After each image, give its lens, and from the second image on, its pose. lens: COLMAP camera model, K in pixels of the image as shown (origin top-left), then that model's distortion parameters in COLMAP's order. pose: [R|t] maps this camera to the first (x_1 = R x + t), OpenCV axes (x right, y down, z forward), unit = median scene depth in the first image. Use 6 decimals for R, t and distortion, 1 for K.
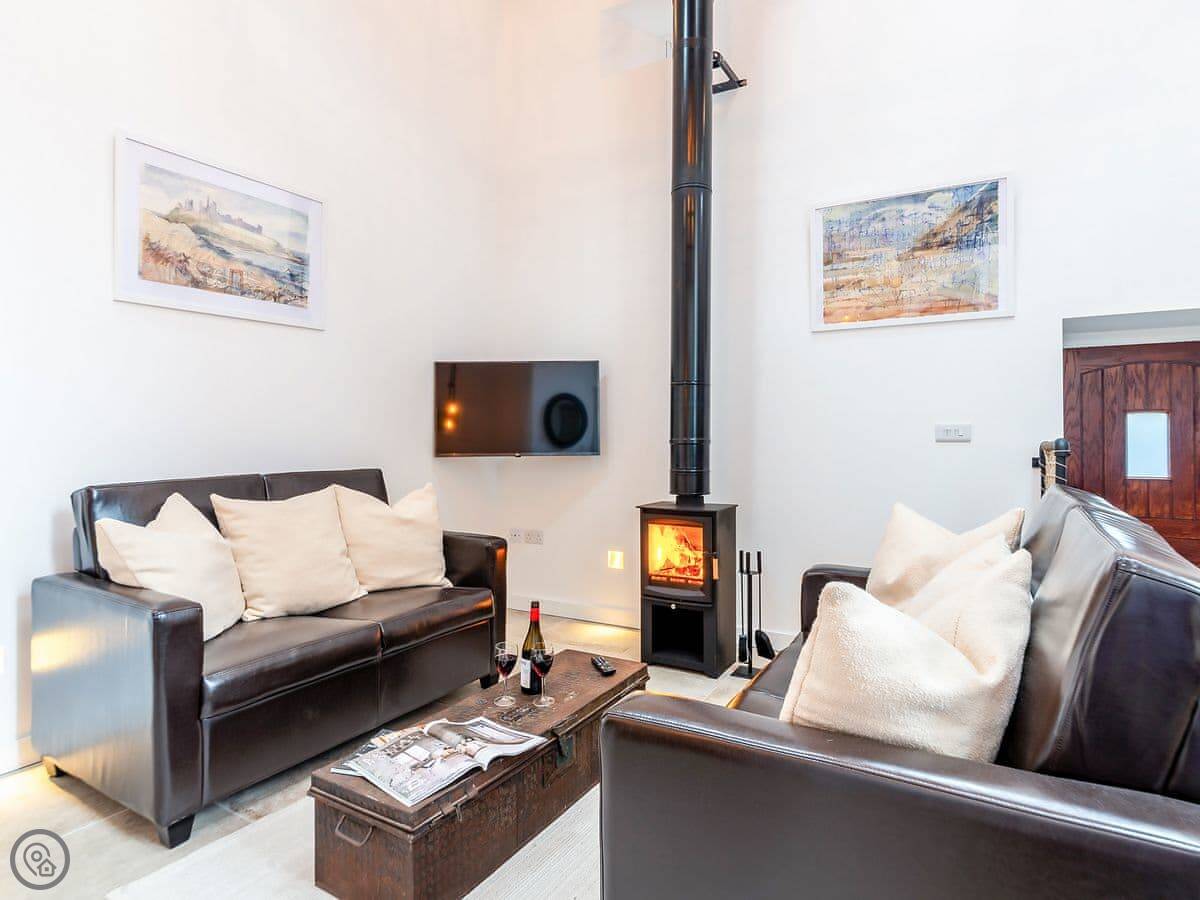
lens RADIAL K [[653.3, 0, 624.7], [0, 653.3, 435.2], [0, 0, 1]] dist [0.001728, 0.000251]
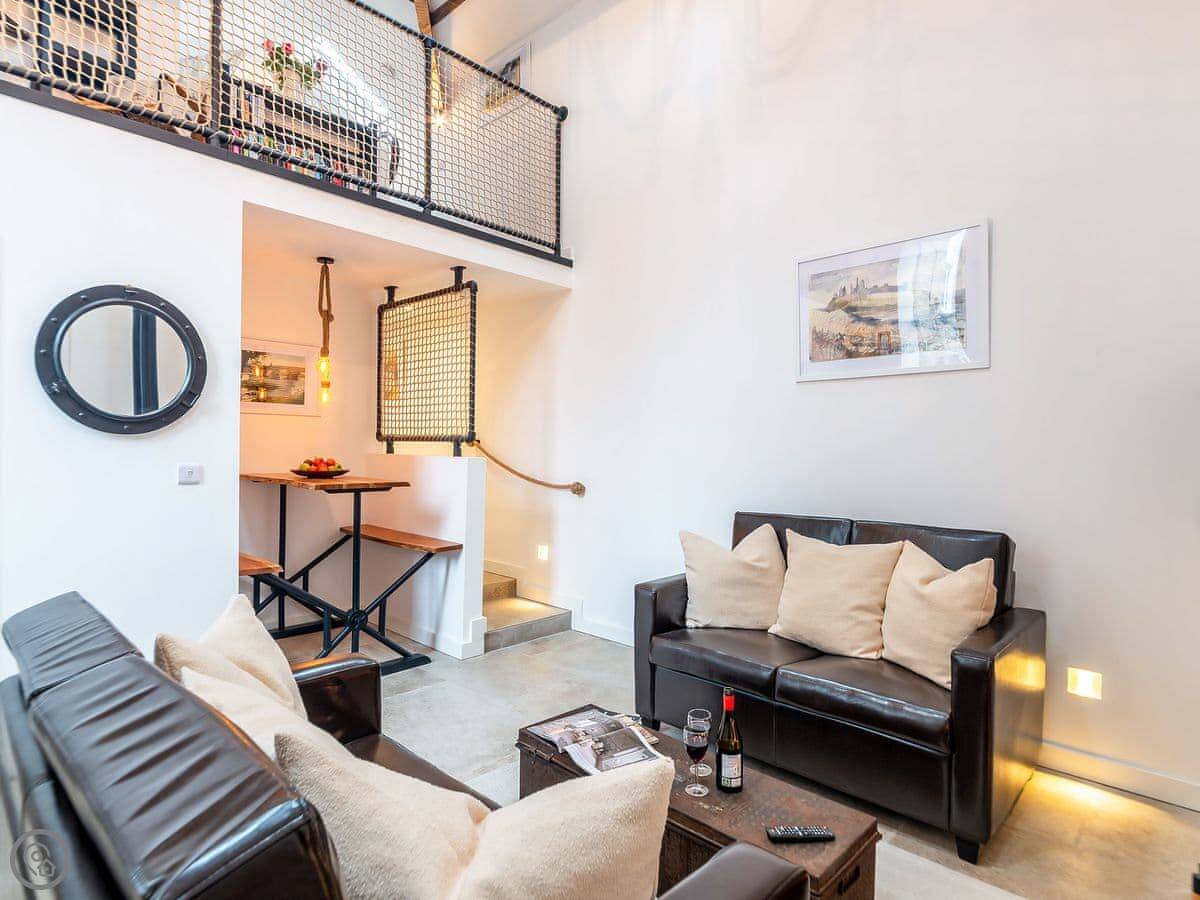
lens RADIAL K [[665.0, 0, 588.2], [0, 665.0, 448.4], [0, 0, 1]] dist [0.001673, -0.000746]
pose [[-0.250800, 0.006935, -0.968014, 0.560312], [-0.011088, 0.999888, 0.010036, -0.057891], [0.967975, 0.013250, -0.250696, 0.731623]]
